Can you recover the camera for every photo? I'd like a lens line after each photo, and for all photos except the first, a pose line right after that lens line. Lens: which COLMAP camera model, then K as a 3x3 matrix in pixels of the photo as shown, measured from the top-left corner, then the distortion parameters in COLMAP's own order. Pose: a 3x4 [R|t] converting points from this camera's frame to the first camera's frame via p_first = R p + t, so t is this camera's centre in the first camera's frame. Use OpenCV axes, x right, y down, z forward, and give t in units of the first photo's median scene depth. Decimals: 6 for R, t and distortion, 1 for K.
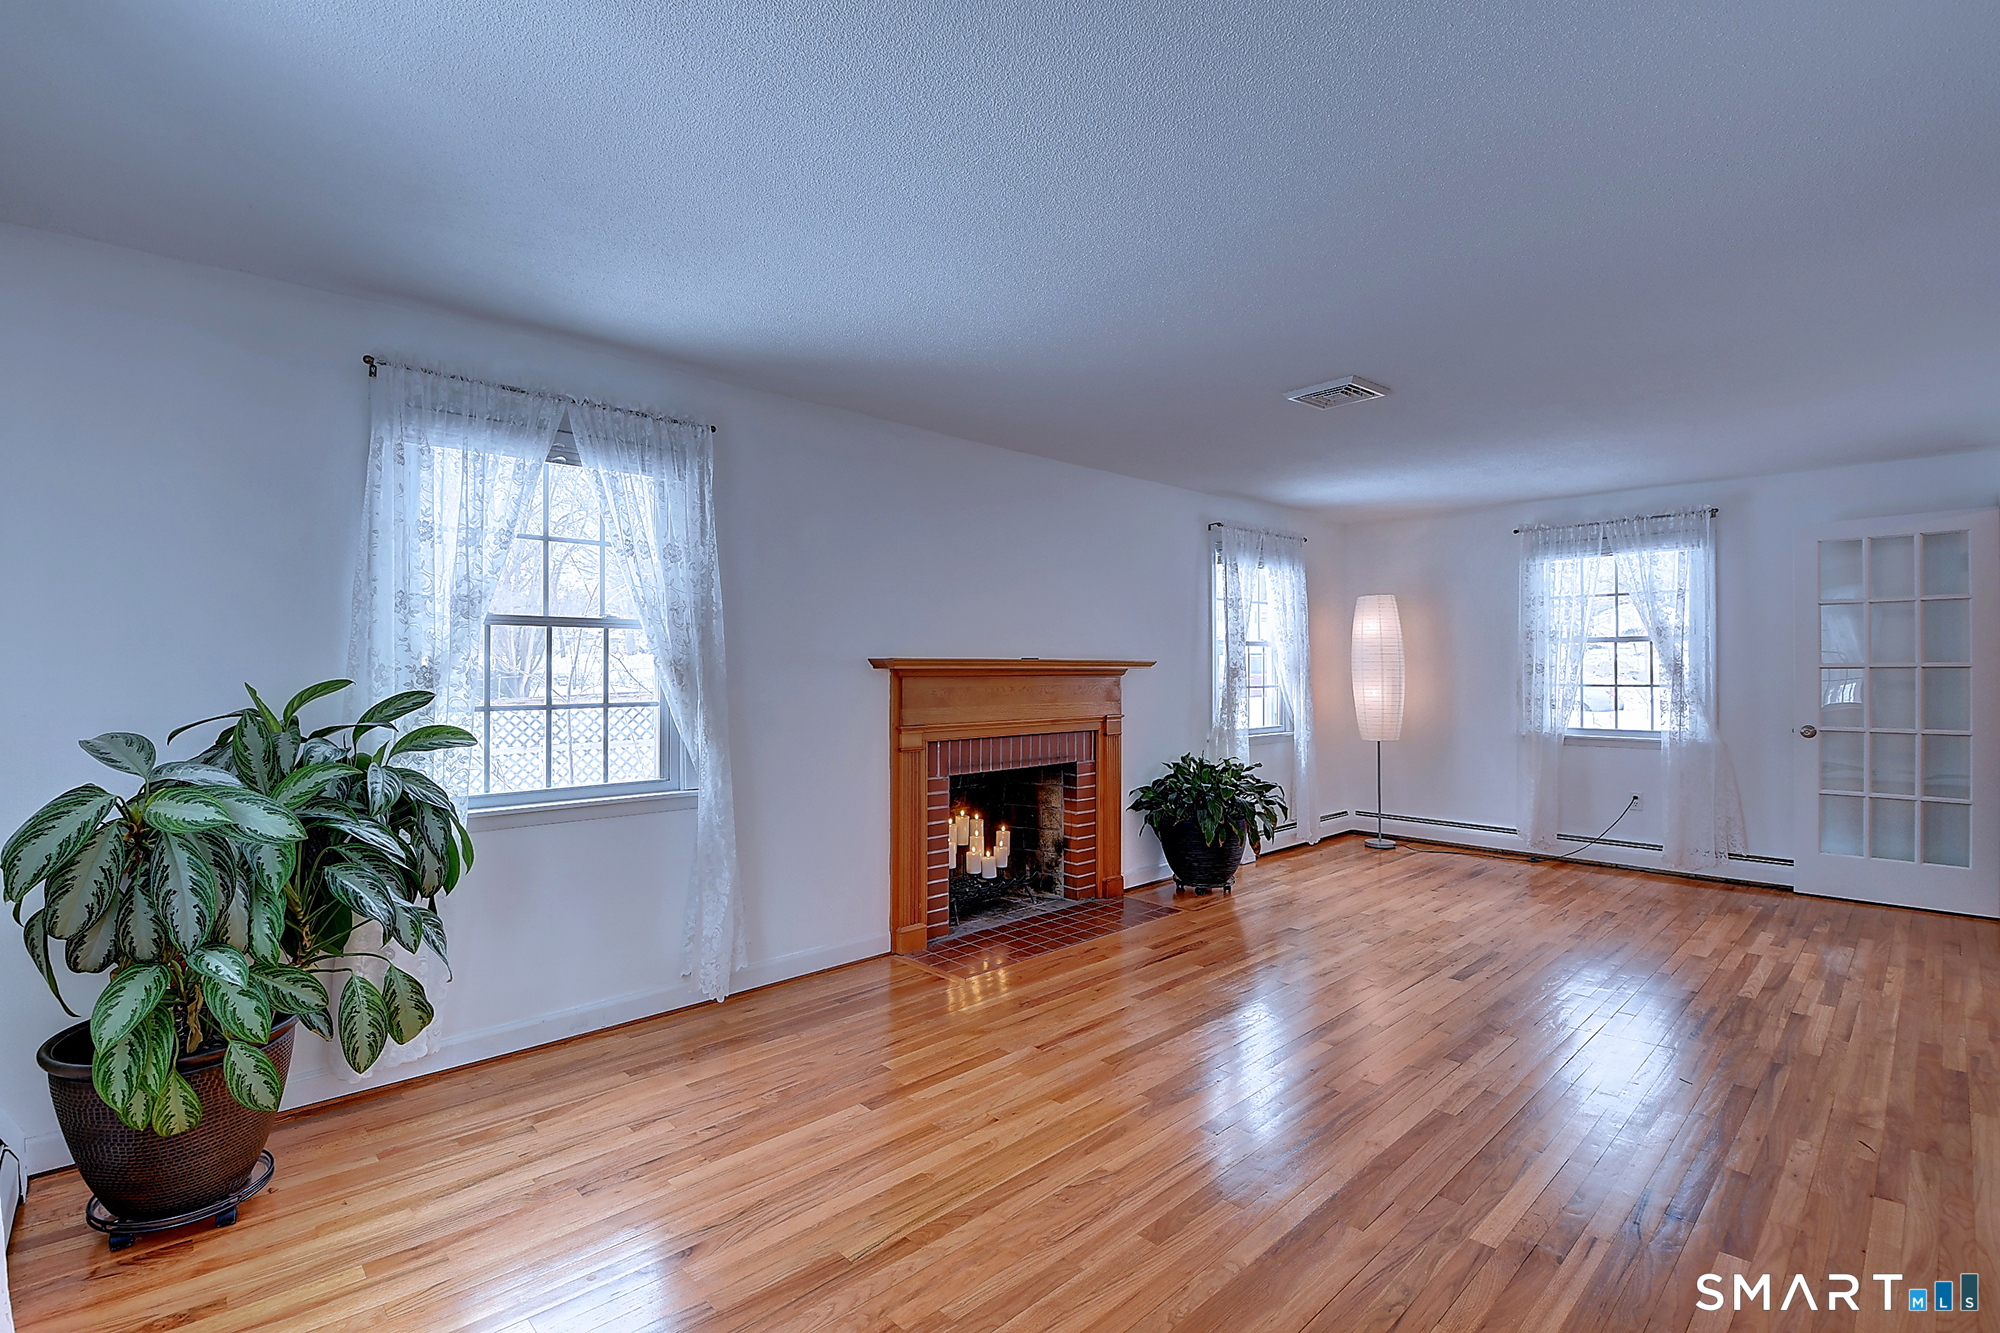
lens RADIAL K [[901.9, 0, 986.6], [0, 901.9, 664.8], [0, 0, 1]] dist [-0.008857, -0.009476]
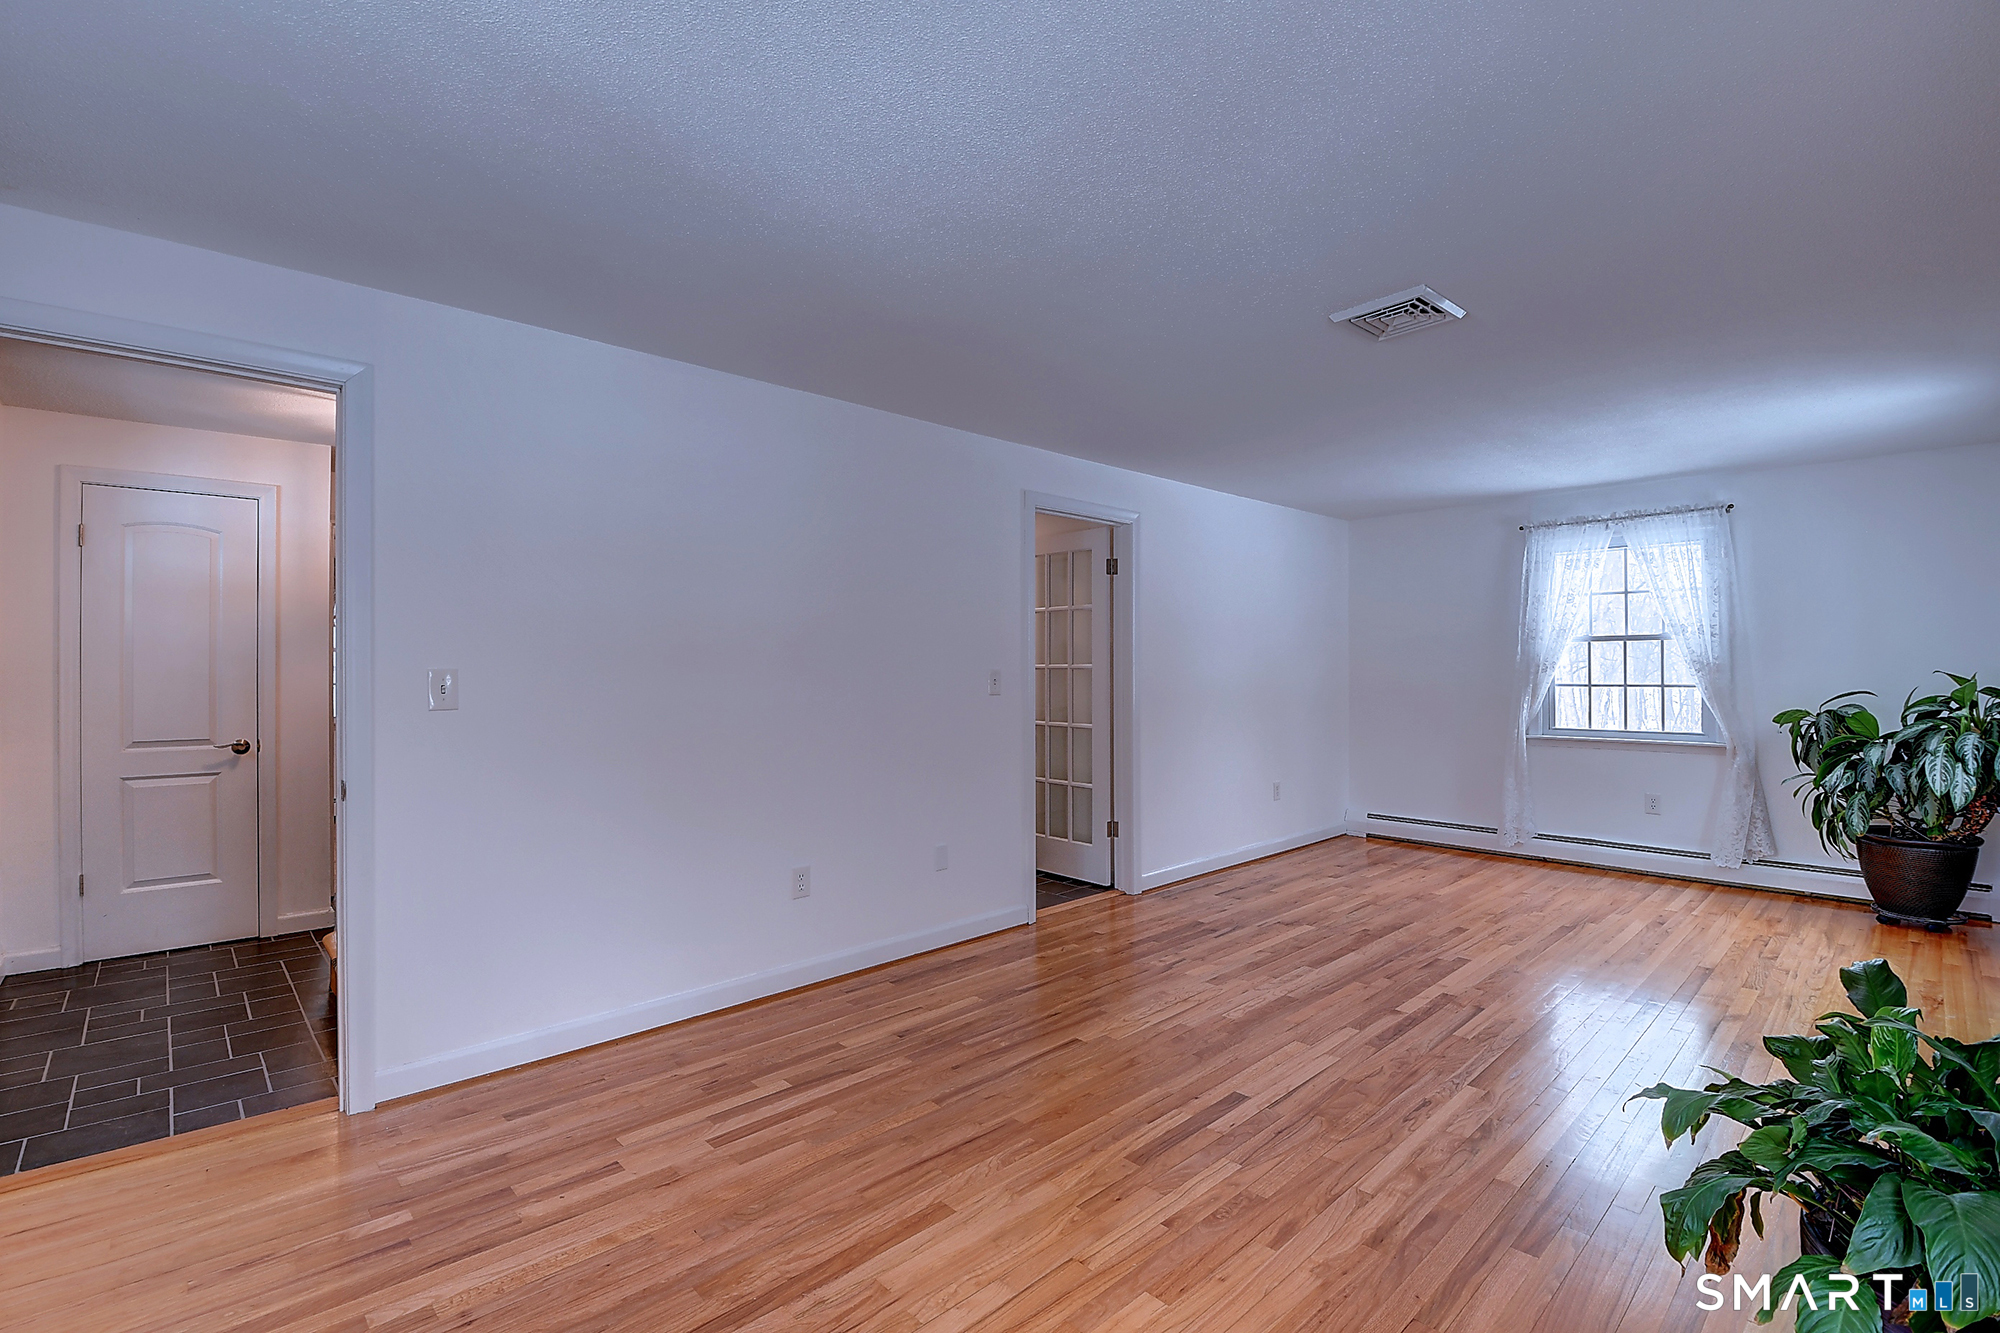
lens RADIAL K [[901.9, 0, 966.4], [0, 901.9, 664.2], [0, 0, 1]] dist [-0.008857, -0.009476]
pose [[-0.999836, 0.003828, 0.017715, 0.559337], [0.003664, 0.999950, -0.009257, 0.006203], [-0.017750, -0.009191, -0.999800, 1.330527]]
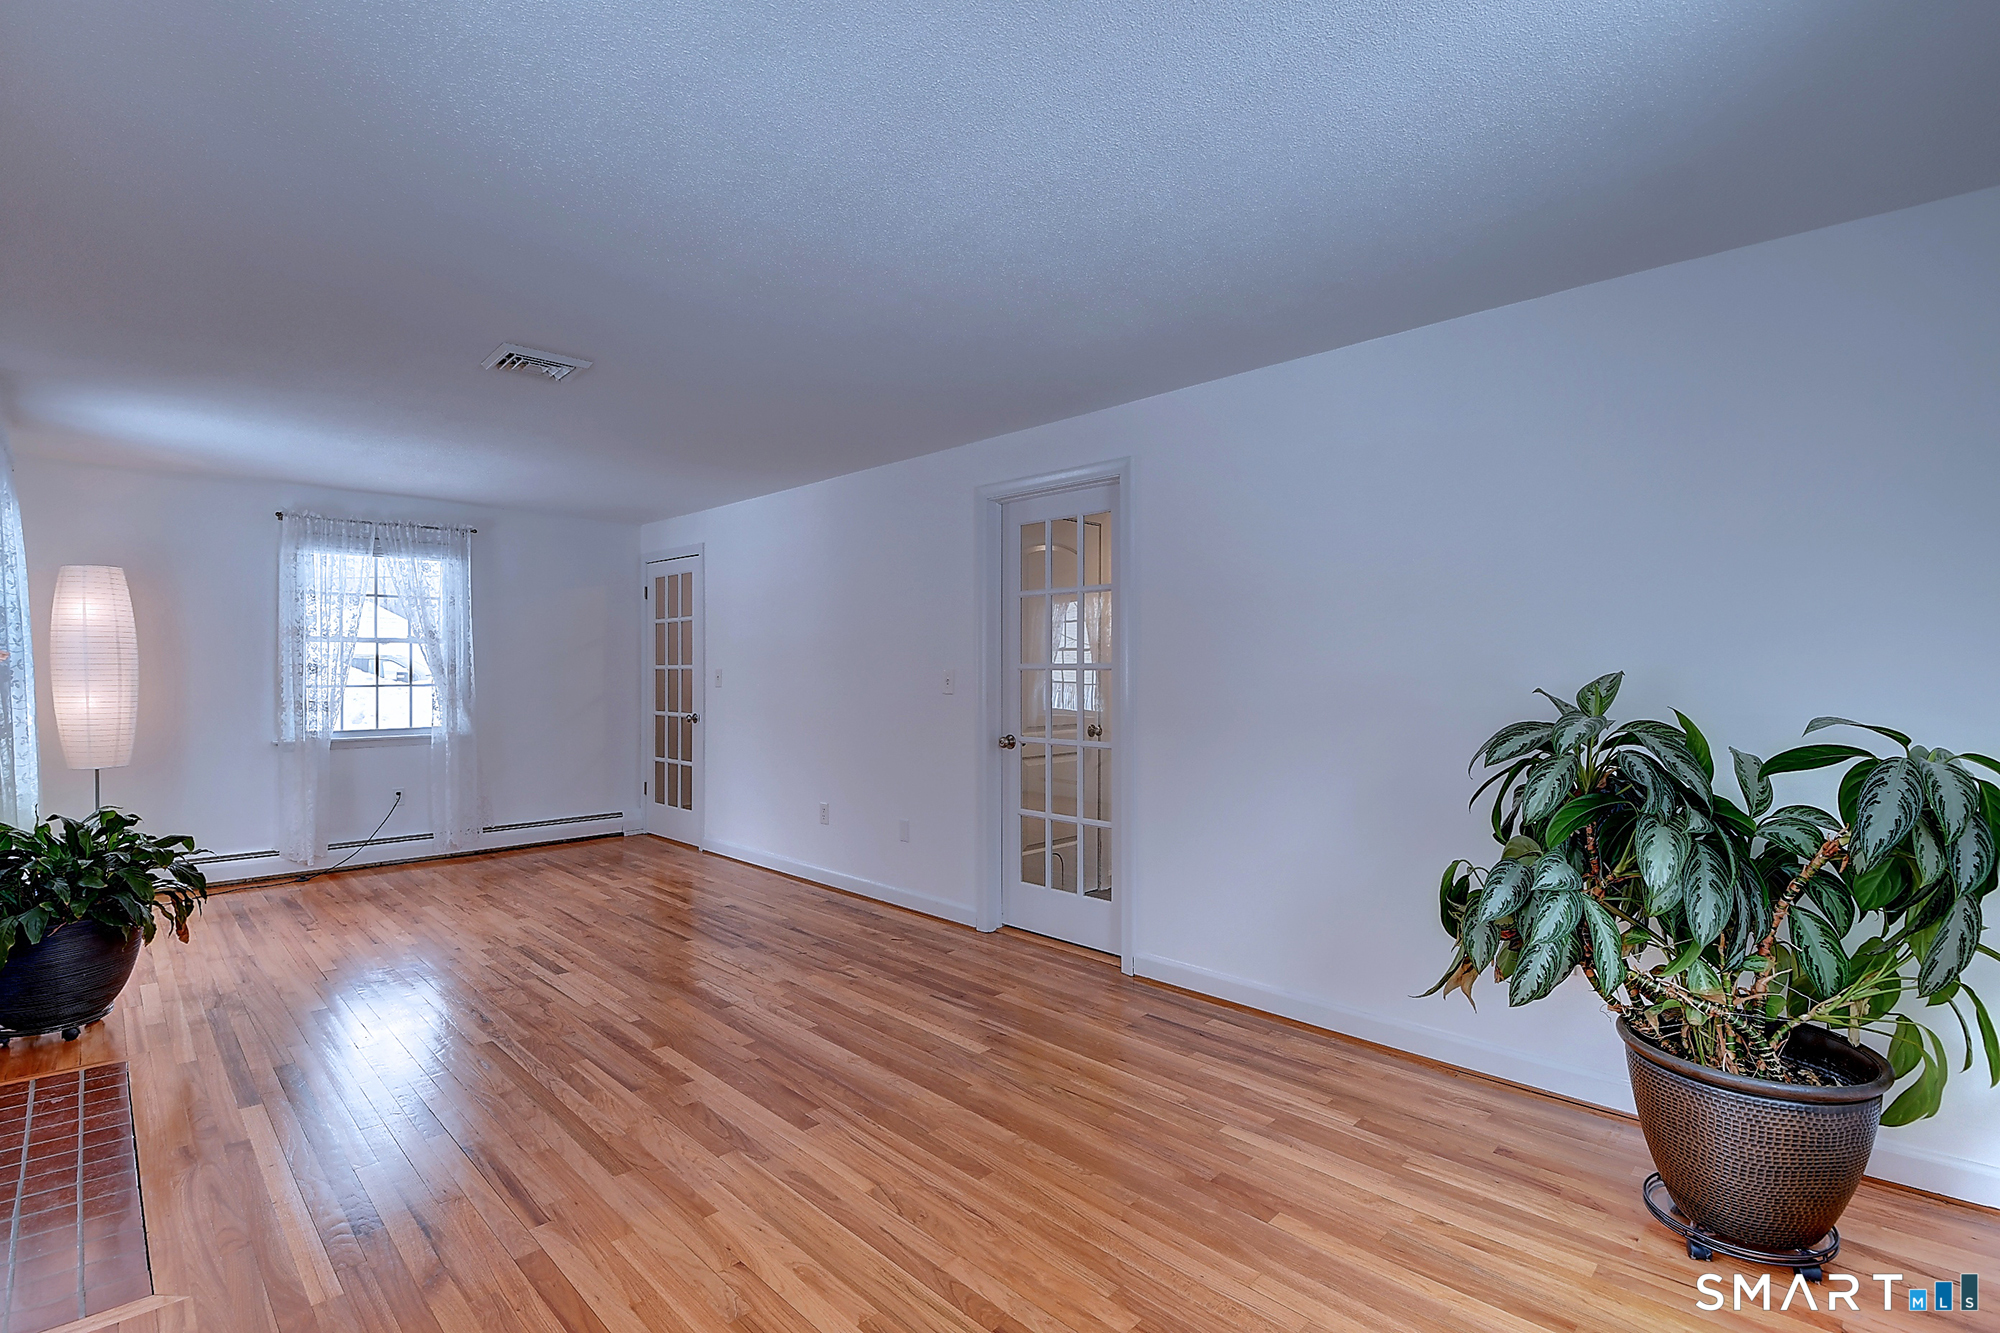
lens RADIAL K [[901.9, 0, 969.4], [0, 901.9, 663.0], [0, 0, 1]] dist [-0.008857, -0.009476]
pose [[-0.024313, 0.009578, 0.999659, -0.392117], [-0.004504, 0.999943, -0.009690, 0.005334], [-0.999694, -0.004738, -0.024268, 0.435110]]
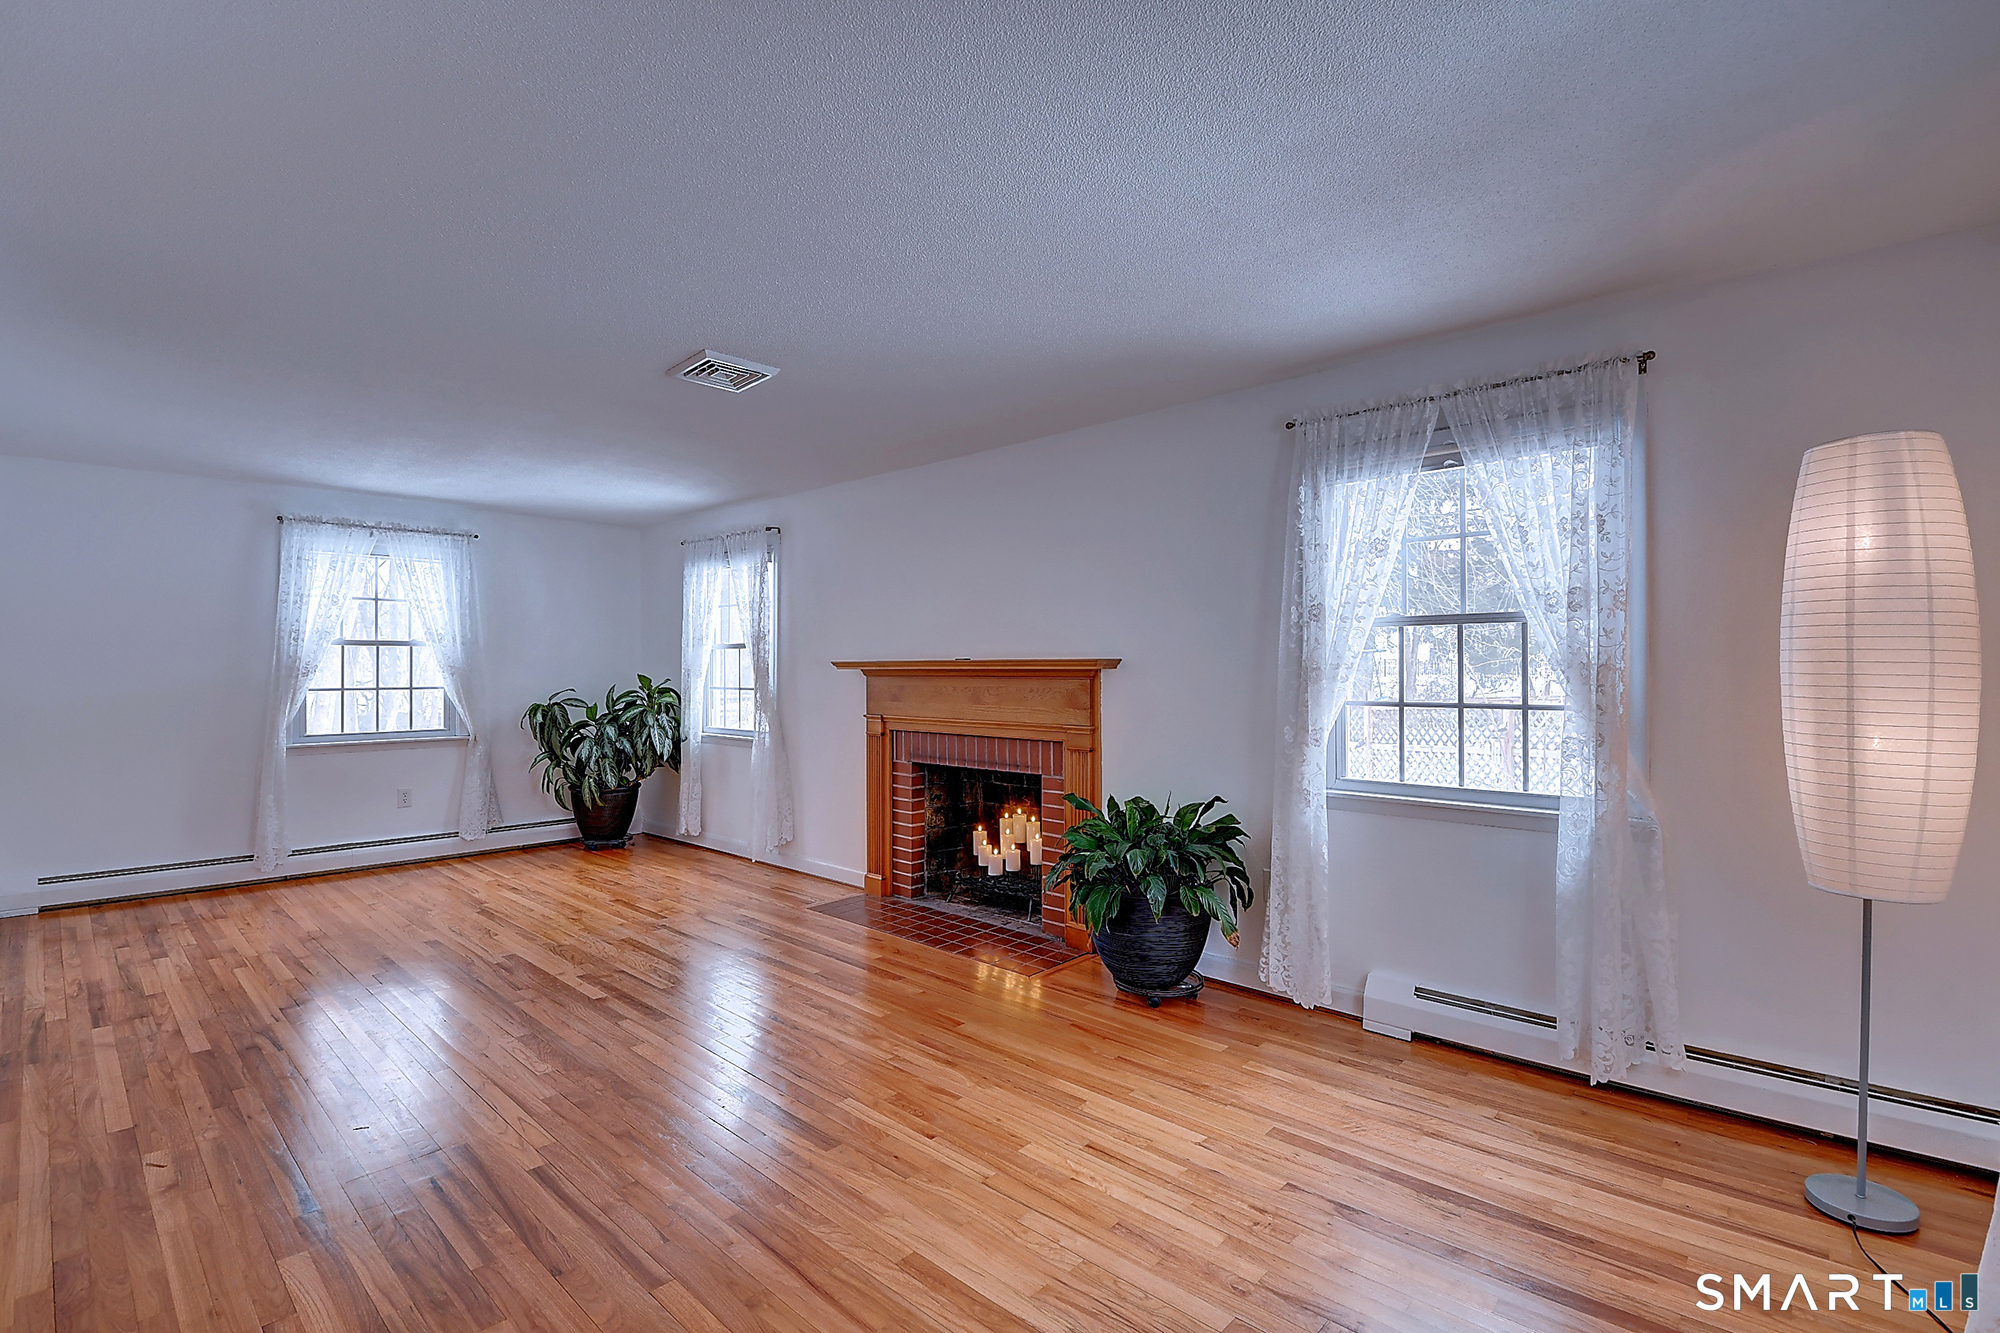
lens RADIAL K [[901.9, 0, 987.8], [0, 901.9, 666.6], [0, 0, 1]] dist [-0.008857, -0.009476]
pose [[0.076532, -0.000556, -0.997067, 0.987997], [0.006065, 0.999982, -0.000092, 0.001377], [0.997049, -0.006040, 0.076534, 0.891633]]
